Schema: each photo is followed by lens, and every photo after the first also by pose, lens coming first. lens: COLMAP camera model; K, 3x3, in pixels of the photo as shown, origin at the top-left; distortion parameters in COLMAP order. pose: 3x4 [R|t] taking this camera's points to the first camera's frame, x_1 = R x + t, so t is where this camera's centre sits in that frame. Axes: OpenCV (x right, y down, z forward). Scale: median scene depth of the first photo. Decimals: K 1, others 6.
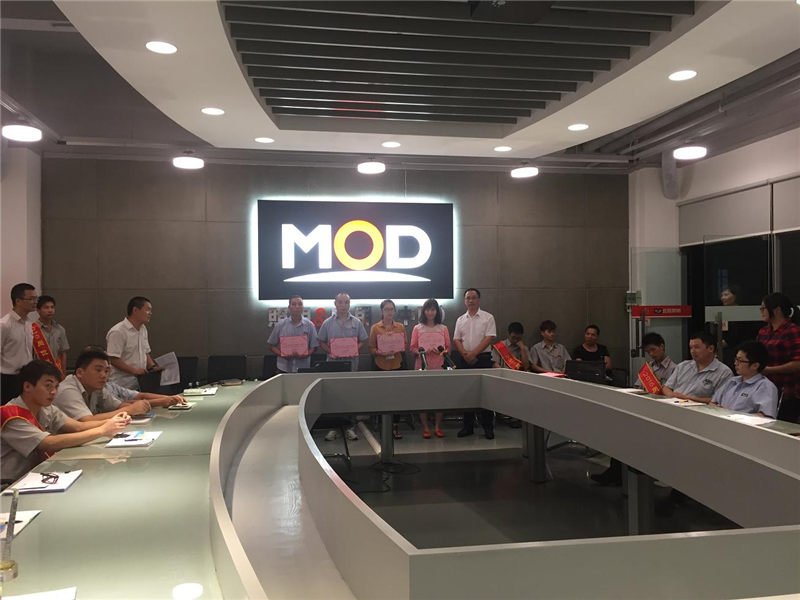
lens RADIAL K [[685.5, 0, 400.0], [0, 685.5, 300.0], [0, 0, 1]] dist [0.010835, 0.003462]
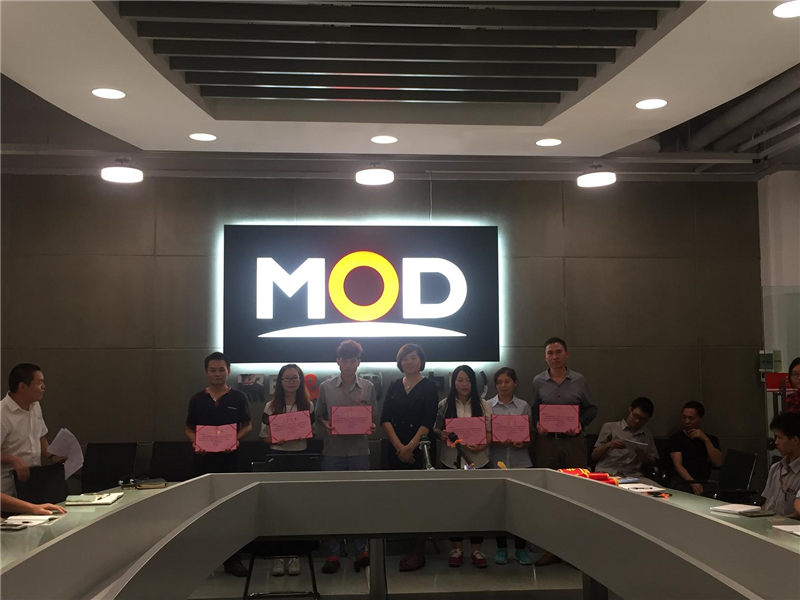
lens RADIAL K [[878.8, 0, 397.4], [0, 878.8, 285.5], [0, 0, 1]] dist [0.010678, 0.012439]
pose [[0.994316, -0.008025, -0.106166, 0.072318], [-0.001223, 0.996228, -0.086761, -0.001414], [0.106462, 0.086398, 0.990556, 0.100916]]
